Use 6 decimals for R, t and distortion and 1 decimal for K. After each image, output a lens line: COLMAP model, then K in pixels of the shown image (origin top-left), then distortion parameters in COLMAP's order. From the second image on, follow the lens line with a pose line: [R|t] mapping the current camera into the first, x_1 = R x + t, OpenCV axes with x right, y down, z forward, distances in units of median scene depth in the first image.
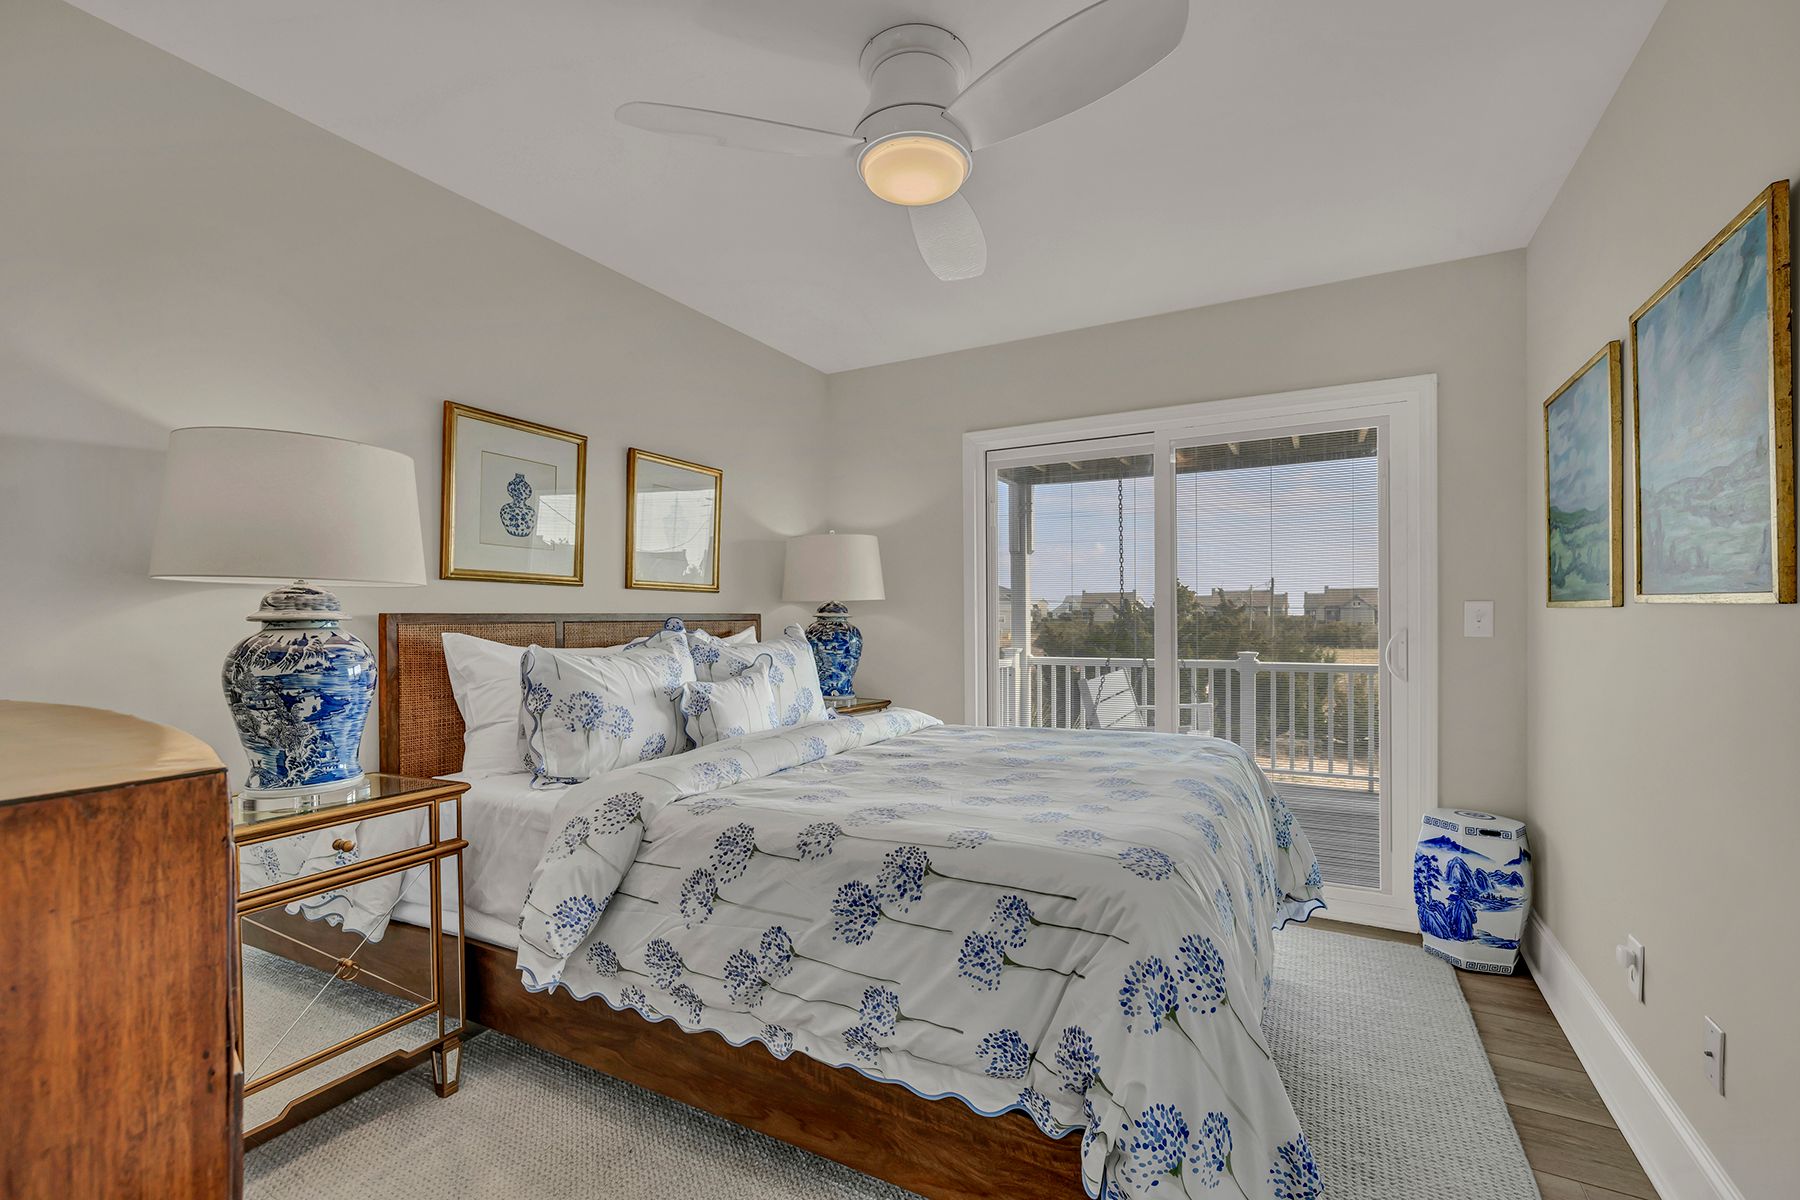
lens RADIAL K [[760.9, 0, 900.0], [0, 760.9, 600.0], [0, 0, 1]] dist [-0.000179, 0.000003]
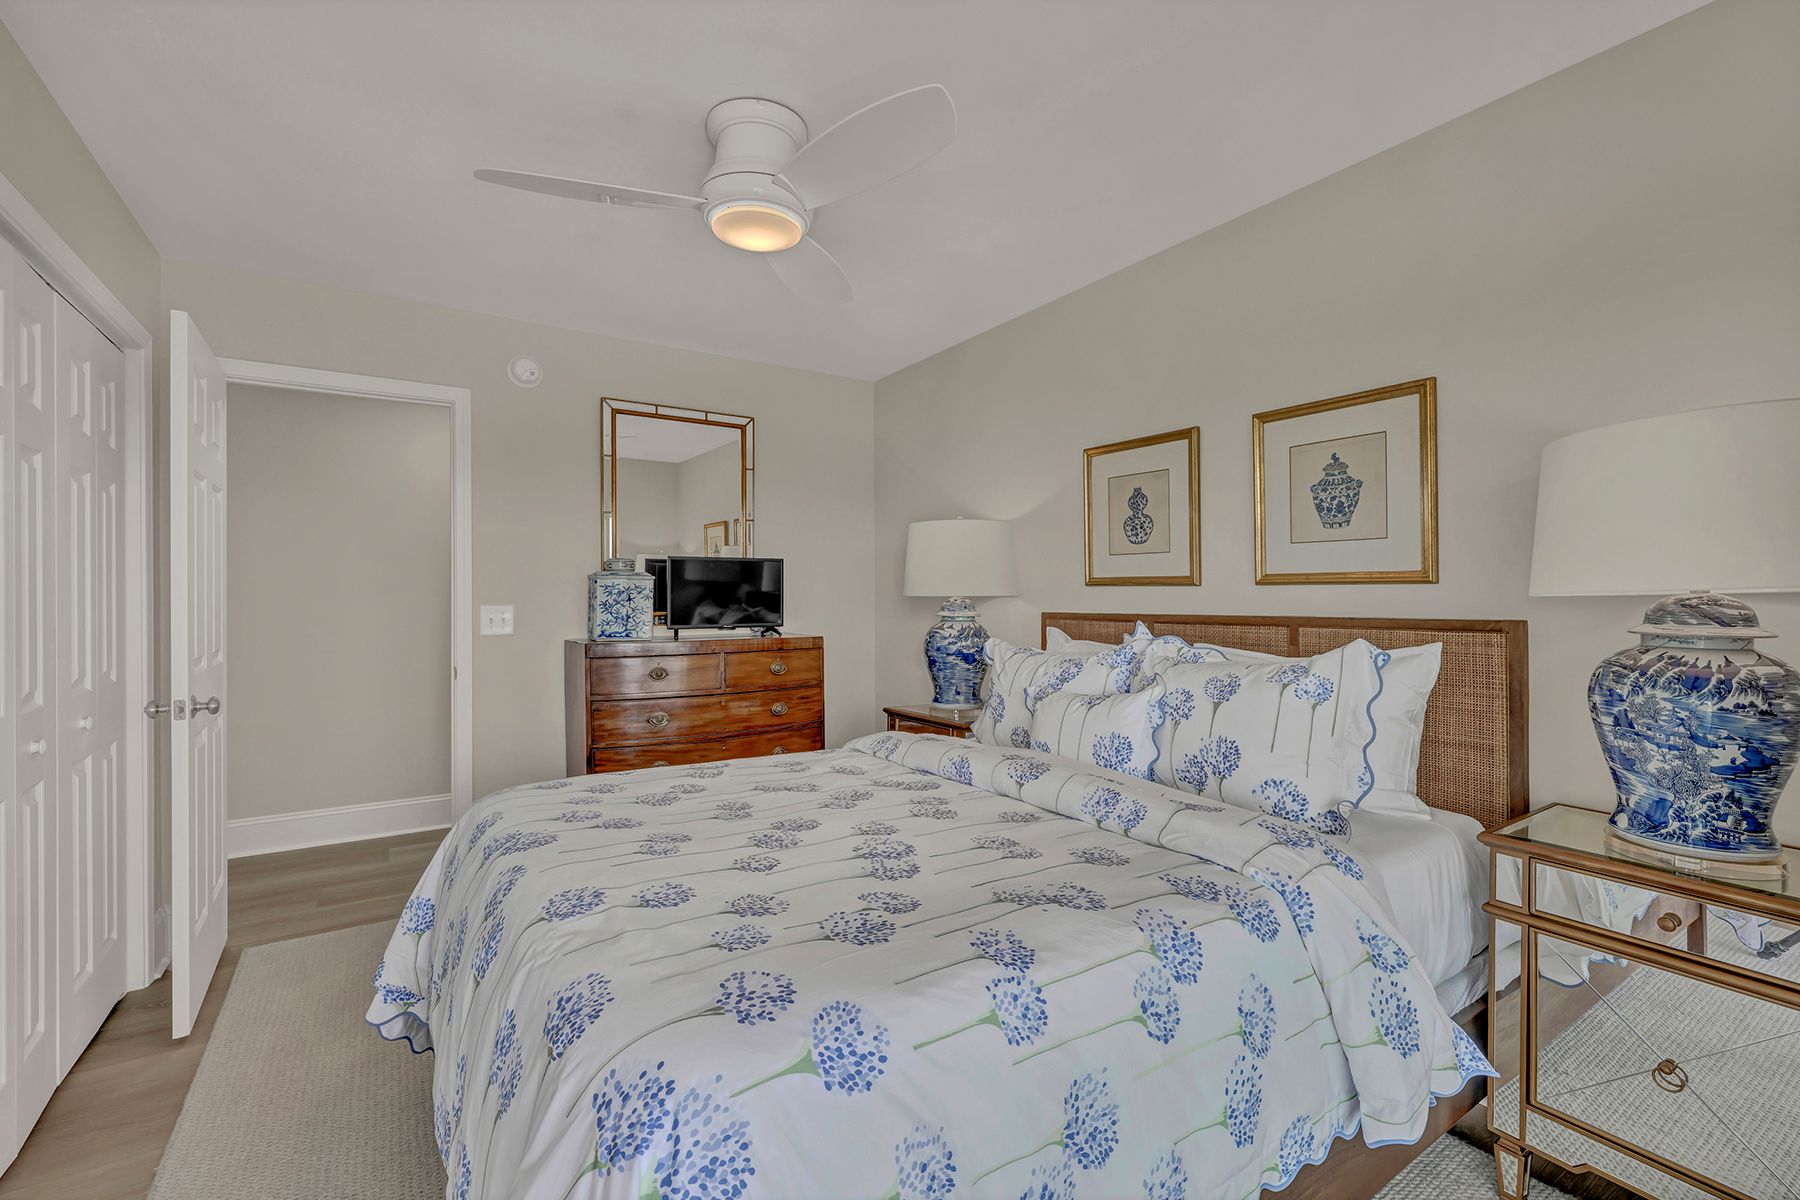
lens RADIAL K [[760.9, 0, 900.0], [0, 760.9, 600.0], [0, 0, 1]] dist [-0.000179, 0.000003]
pose [[-0.465851, -0.032413, -0.884270, 0.624012], [-0.016852, 0.999473, -0.027757, 0.032217], [0.884703, 0.001971, -0.466151, 1.217443]]
